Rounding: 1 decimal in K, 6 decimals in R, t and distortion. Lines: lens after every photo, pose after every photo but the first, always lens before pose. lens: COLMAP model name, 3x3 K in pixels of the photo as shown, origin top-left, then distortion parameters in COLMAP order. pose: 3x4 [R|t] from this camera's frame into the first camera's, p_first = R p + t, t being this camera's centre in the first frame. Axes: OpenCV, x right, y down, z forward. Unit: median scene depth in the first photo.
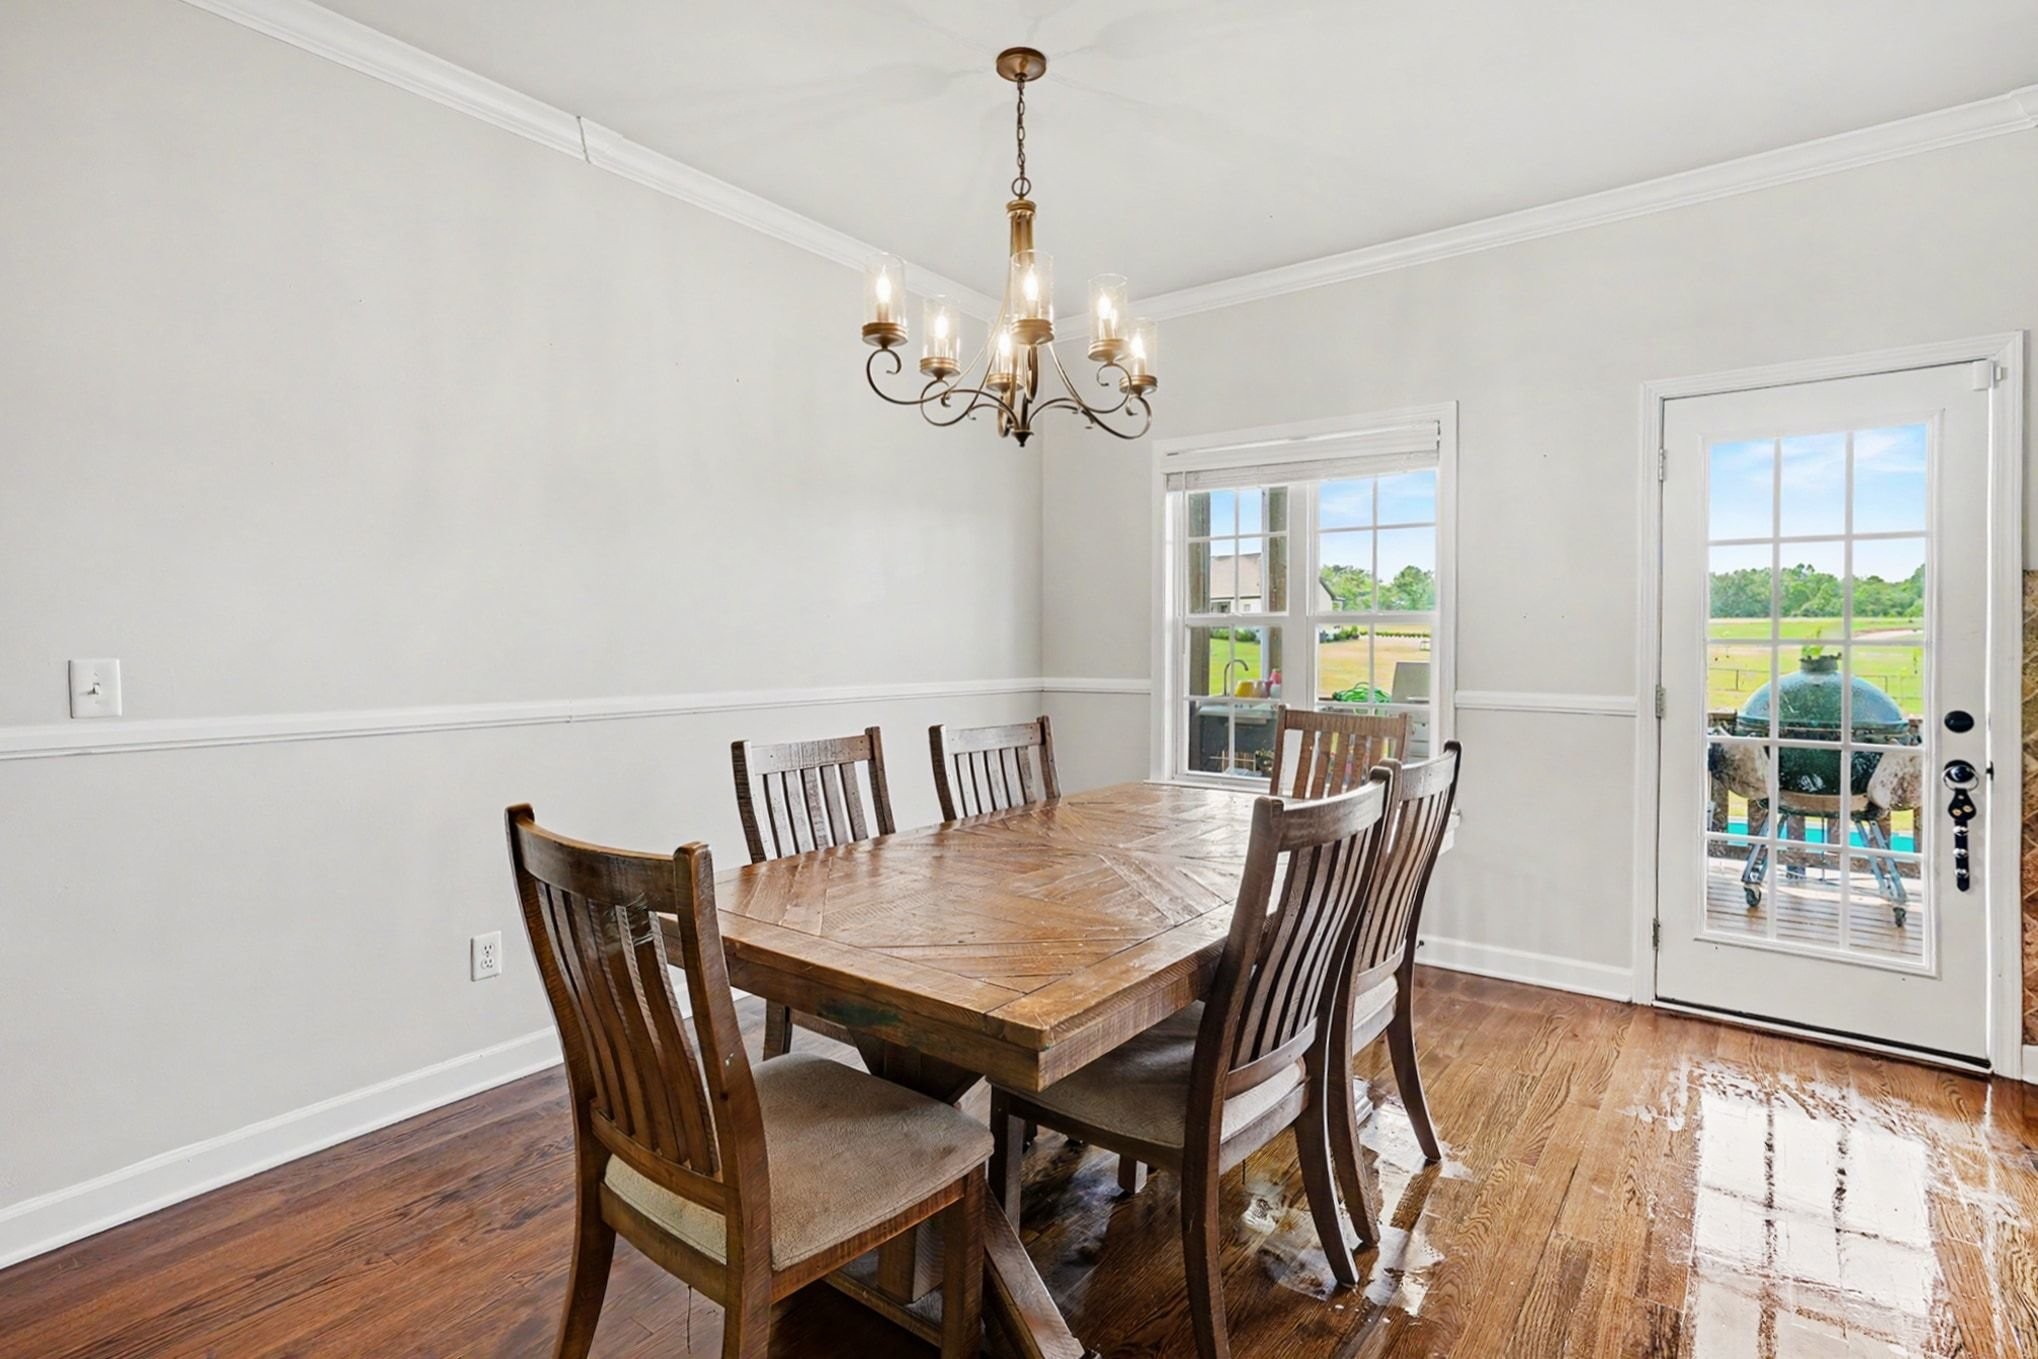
lens RADIAL K [[984.7, 0, 1025.5], [0, 984.7, 637.9], [0, 0, 1]] dist [0.000334, 0.000093]
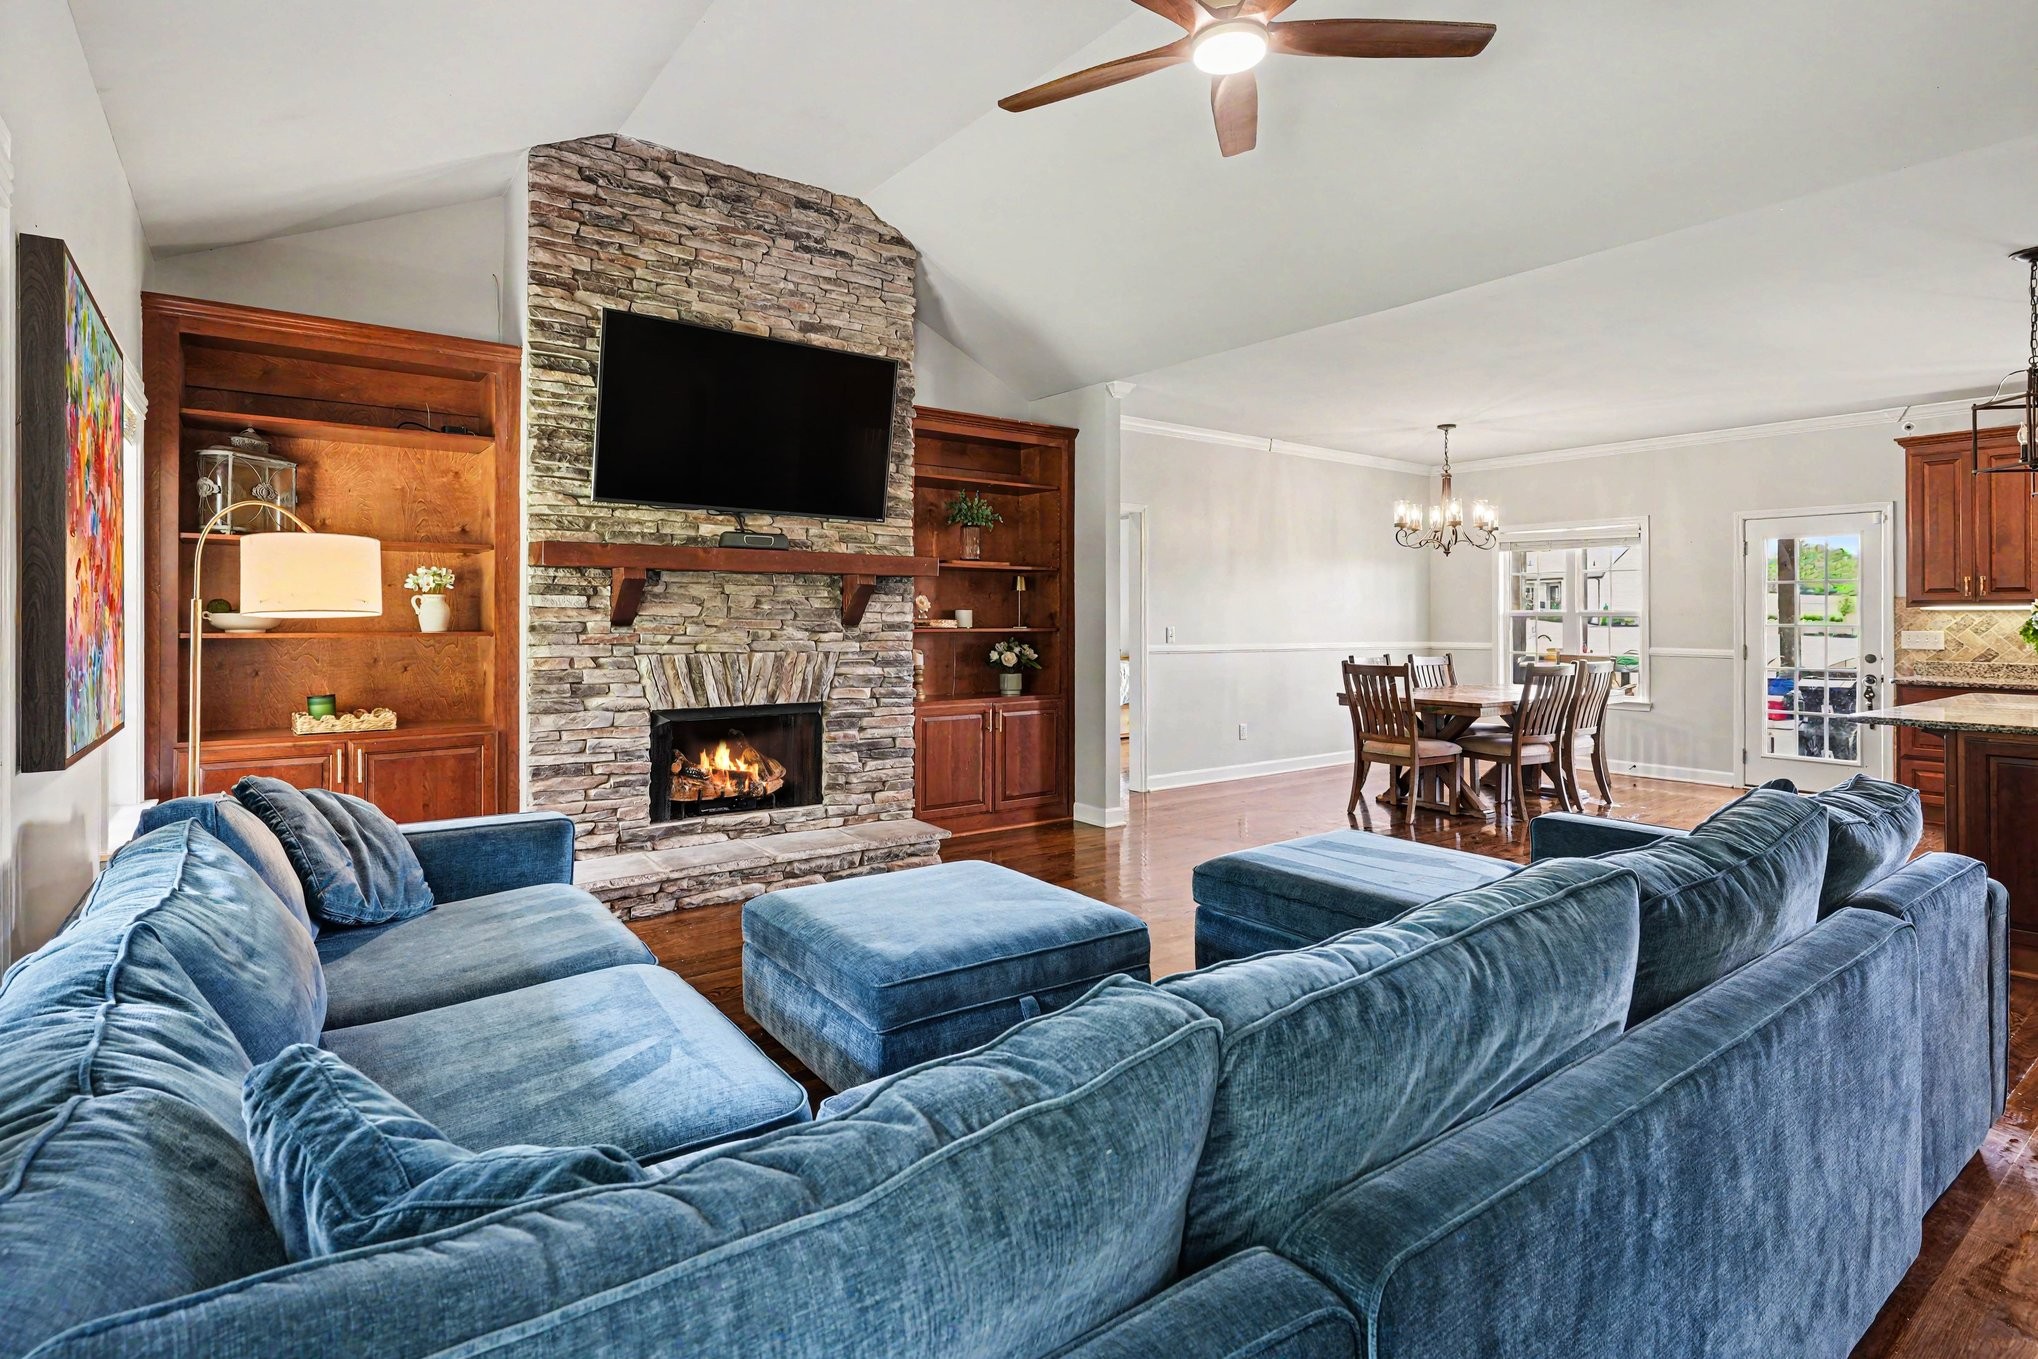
lens RADIAL K [[1015.5, 0, 1015.6], [0, 1015.5, 605.6], [0, 0, 1]] dist [0.001079, 0.000321]
pose [[0.957312, -0.006627, -0.288981, -0.310794], [0.005137, 0.999969, -0.005916, -0.037666], [0.289012, 0.004179, 0.957316, -1.933391]]
